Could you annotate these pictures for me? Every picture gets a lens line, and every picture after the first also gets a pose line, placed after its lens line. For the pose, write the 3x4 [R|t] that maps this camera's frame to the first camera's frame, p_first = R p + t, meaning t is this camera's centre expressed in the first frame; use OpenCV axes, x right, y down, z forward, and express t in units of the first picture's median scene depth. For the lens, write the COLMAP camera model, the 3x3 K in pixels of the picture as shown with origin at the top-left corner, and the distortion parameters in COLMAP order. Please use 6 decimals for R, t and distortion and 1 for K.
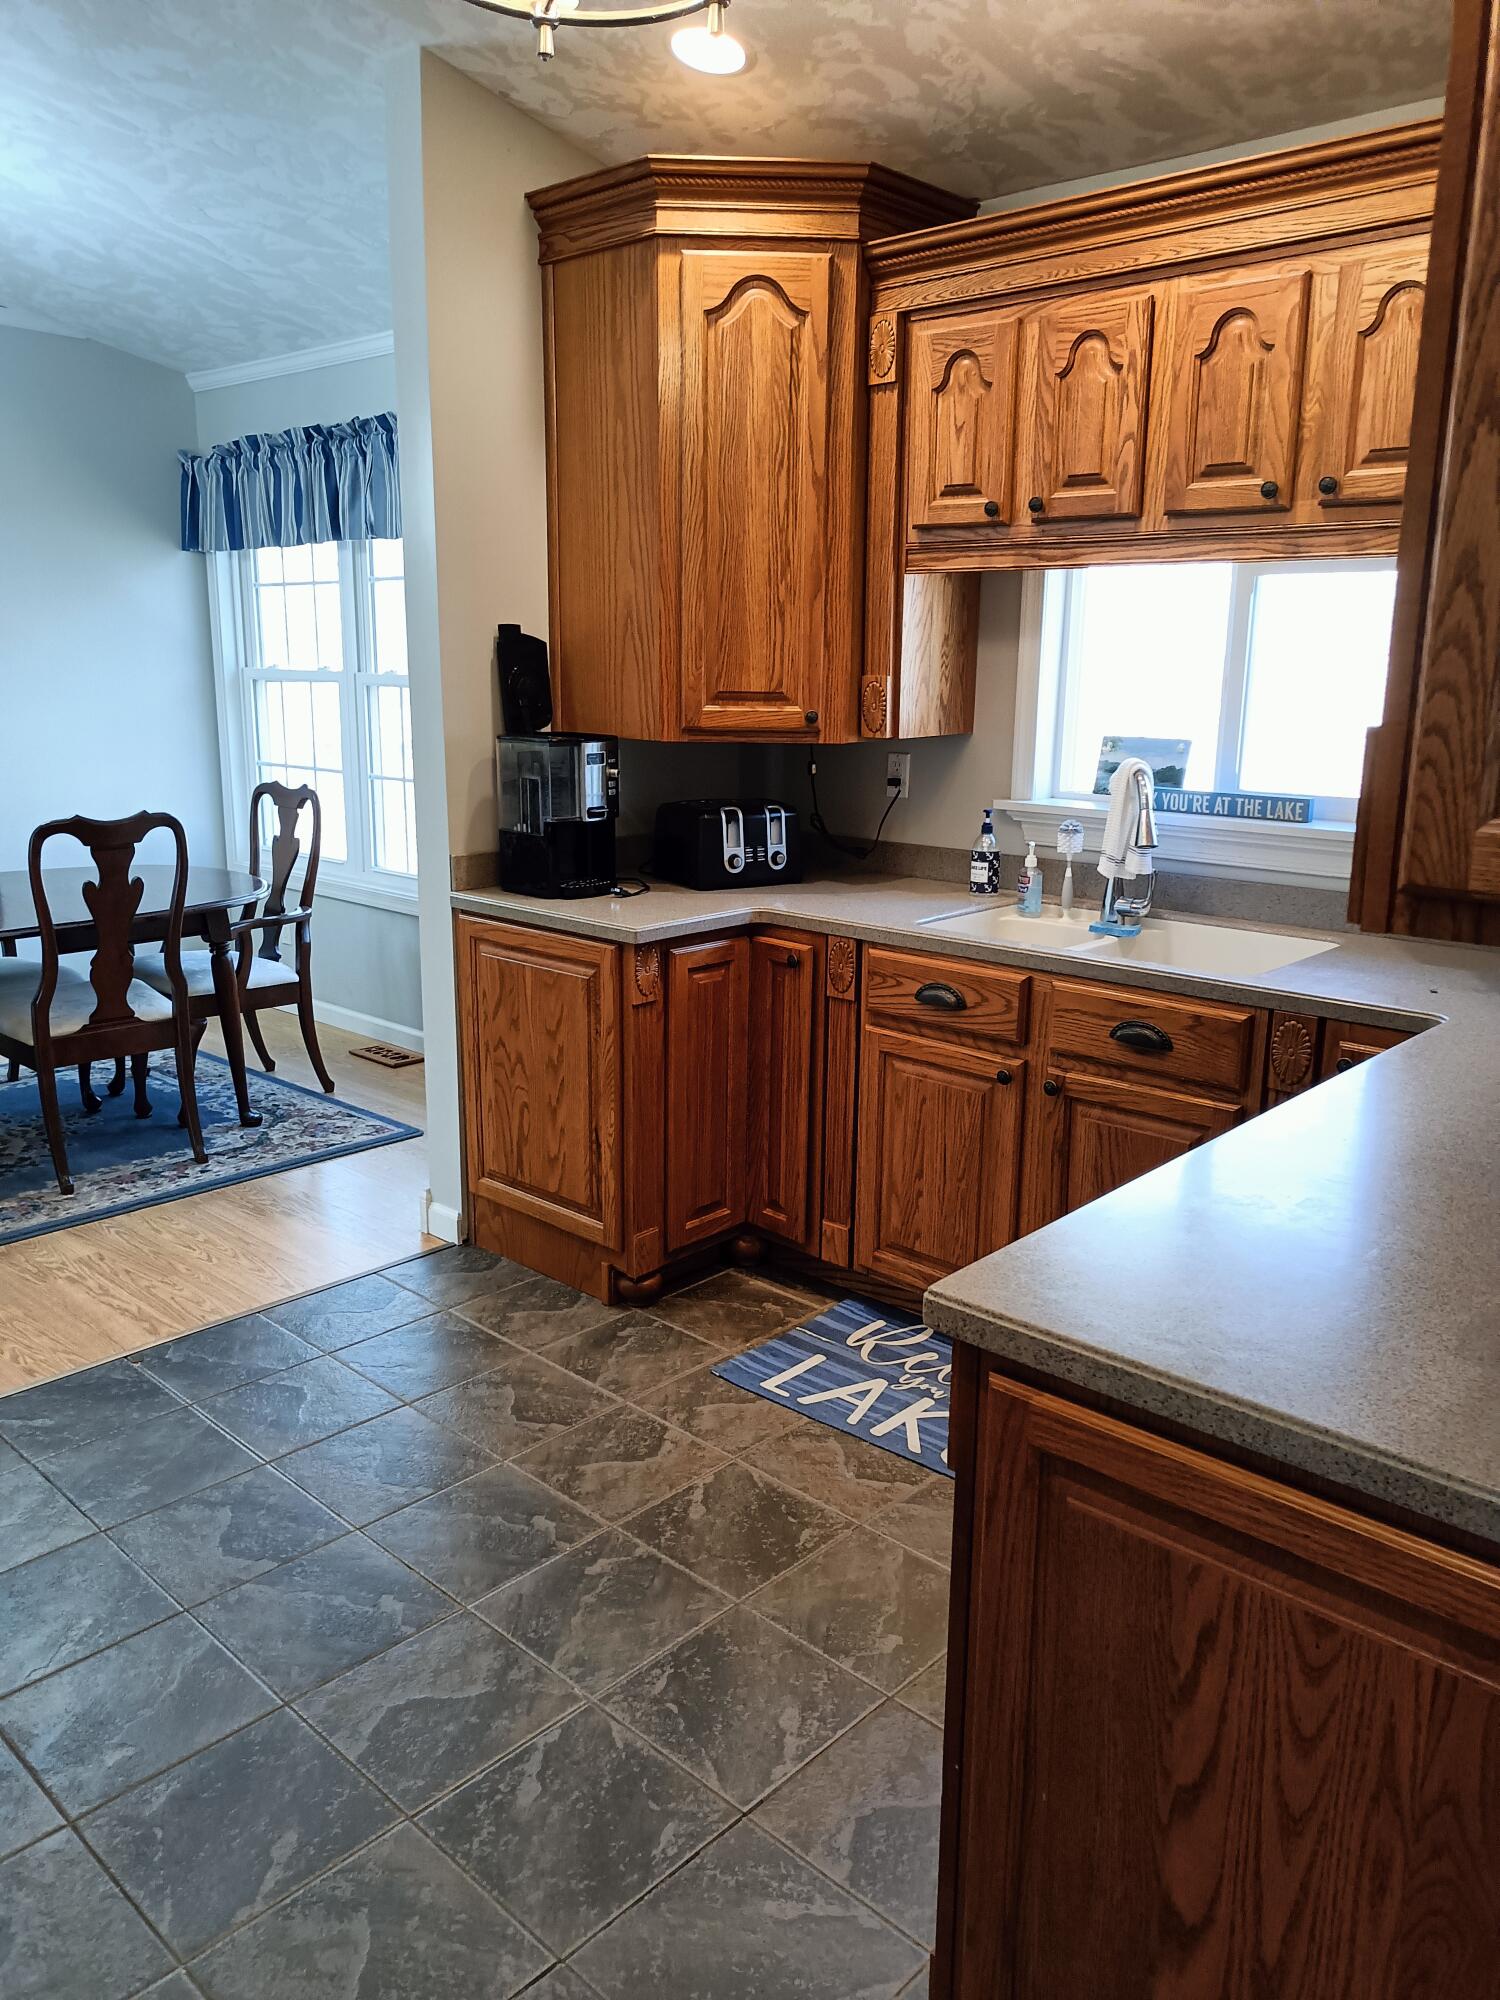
lens RADIAL K [[1487.0, 0, 759.2], [0, 1487.0, 999.6], [0, 0, 1]] dist [0.035023, -0.029566]
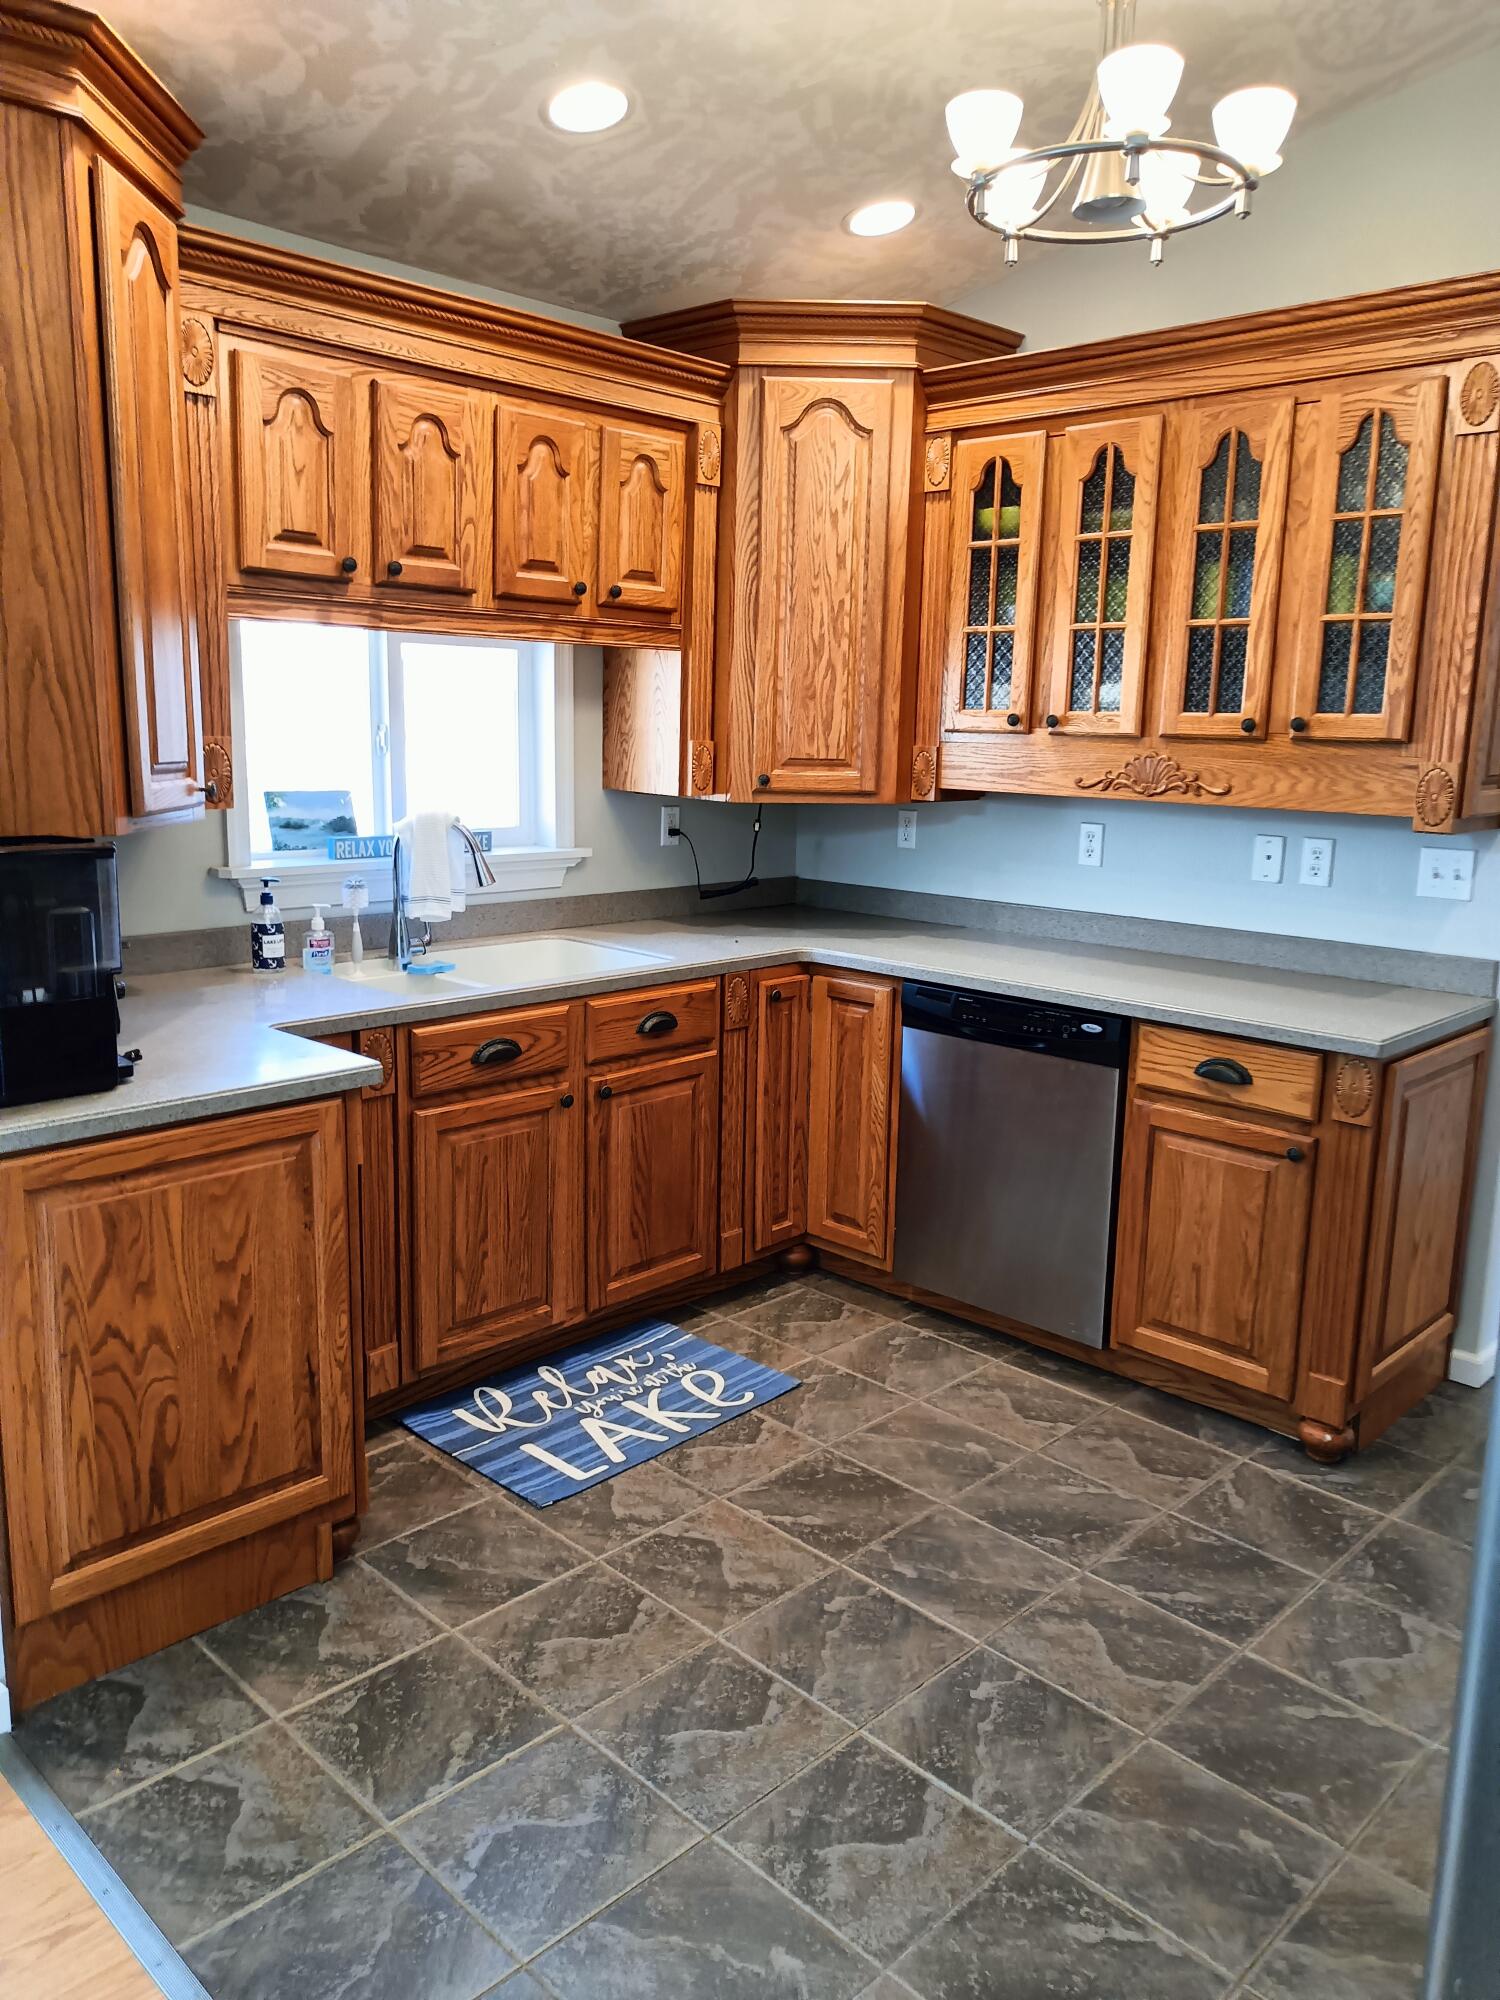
lens RADIAL K [[1487.0, 0, 750.2], [0, 1487.0, 994.0], [0, 0, 1]] dist [0.035023, -0.029566]
pose [[0.024550, -0.194297, 0.980635, -0.864361], [0.205012, 0.961061, 0.185287, -0.193412], [-0.978452, 0.196493, 0.063428, 0.762648]]
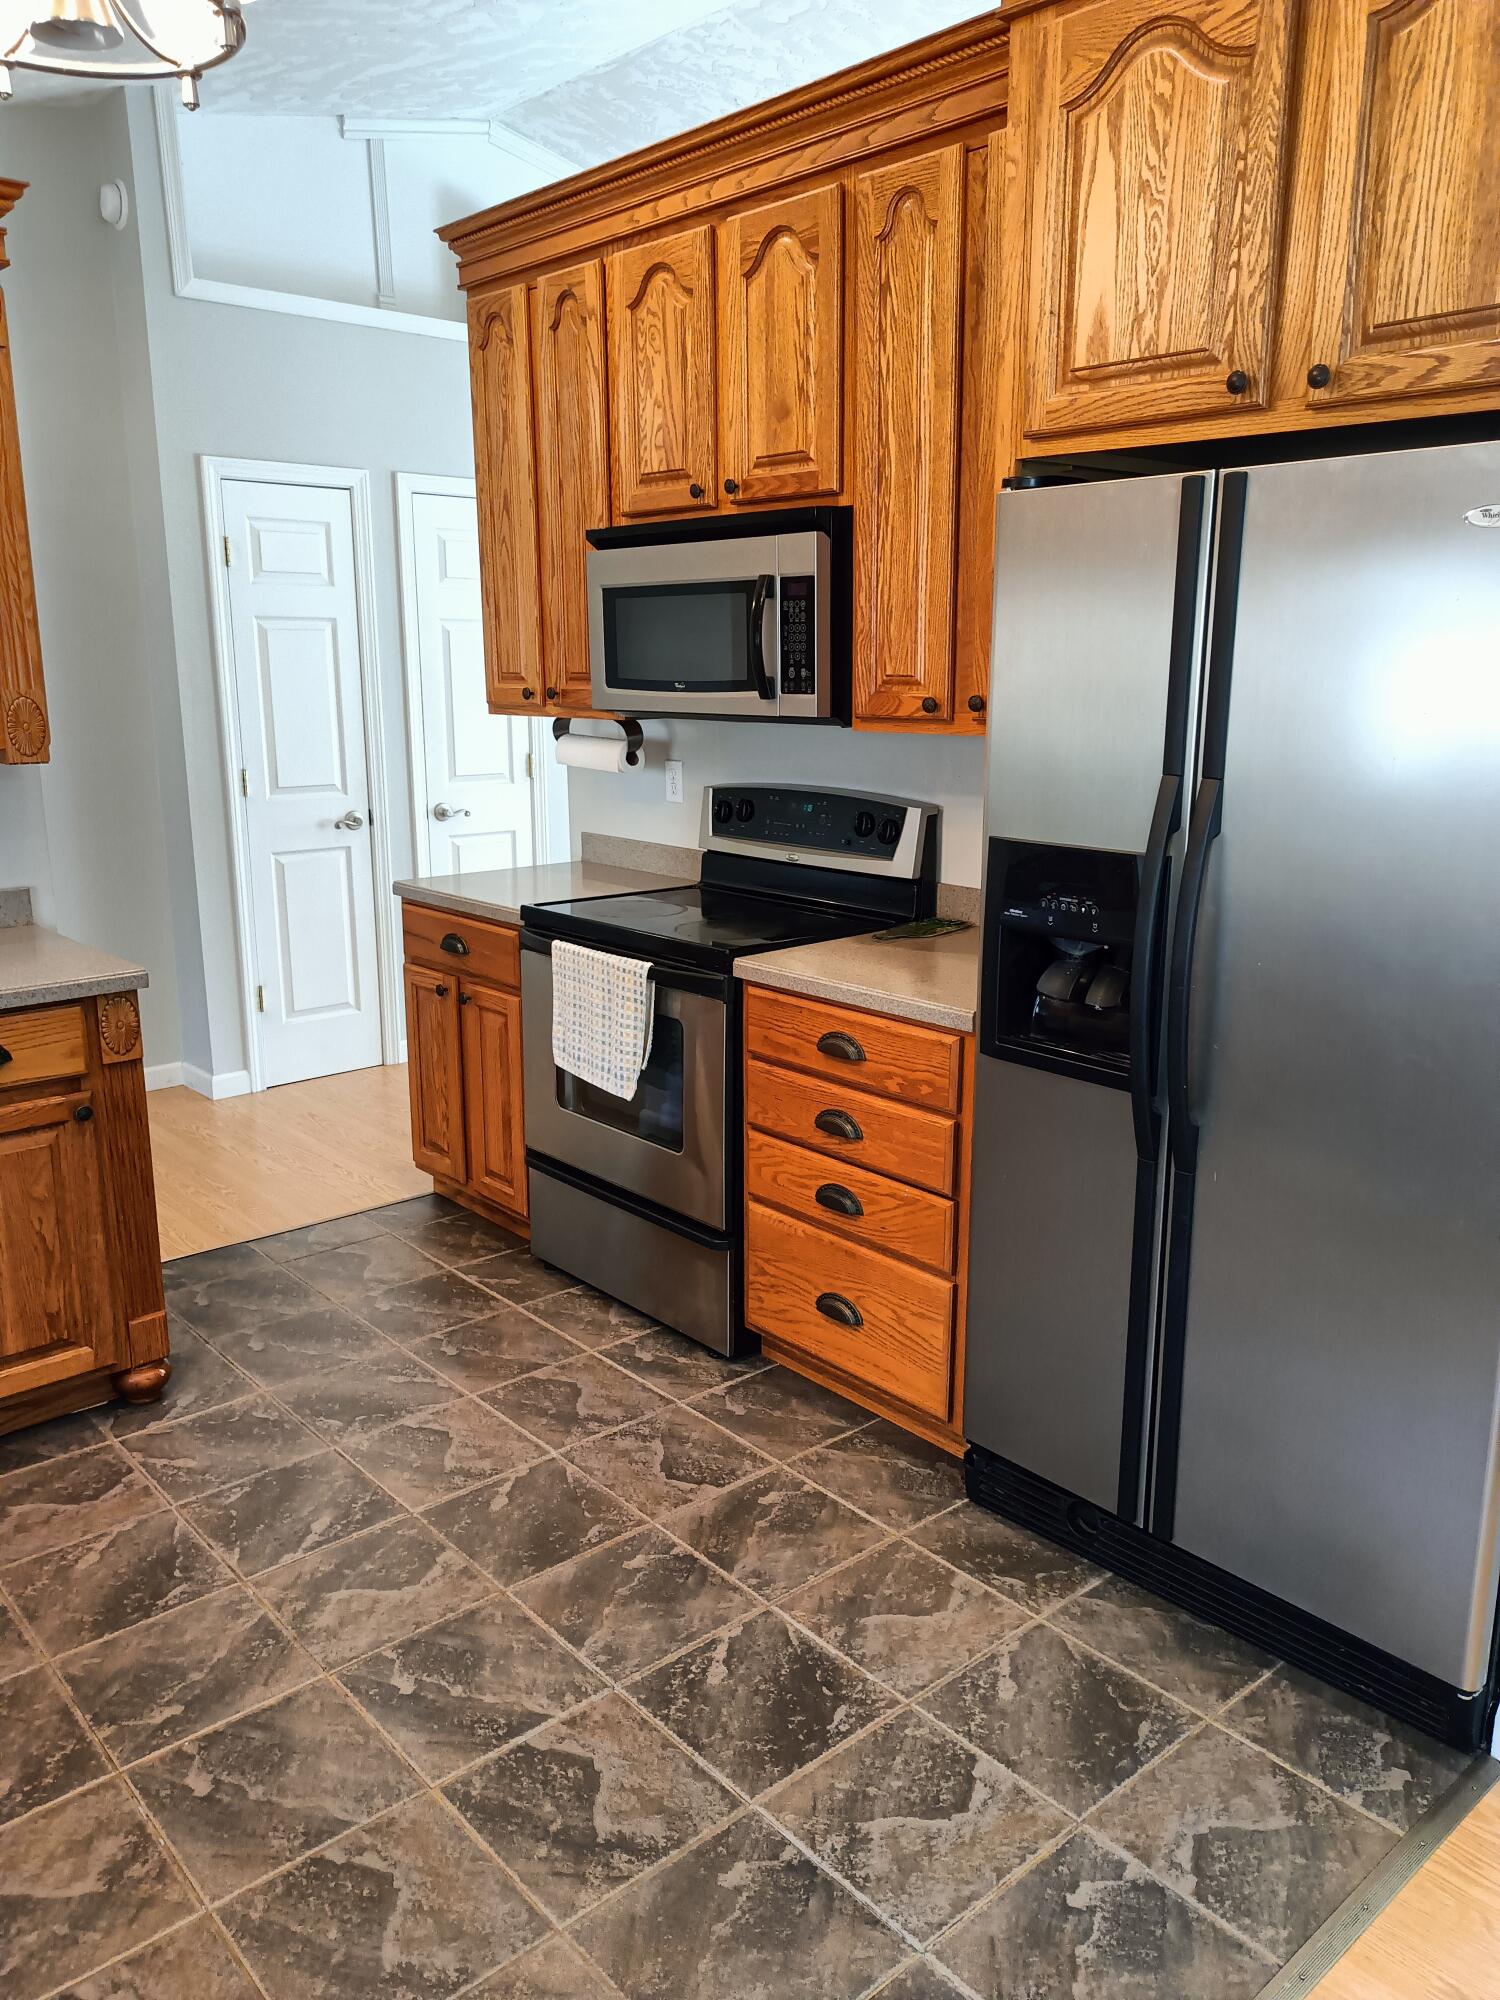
lens RADIAL K [[1487.0, 0, 731.7], [0, 1487.0, 999.9], [0, 0, 1]] dist [0.035023, -0.029566]
pose [[-0.994679, -0.025152, 0.099910, -0.408541], [0.021624, 0.897176, 0.441144, -0.297919], [-0.100732, 0.440957, -0.891858, 1.244040]]
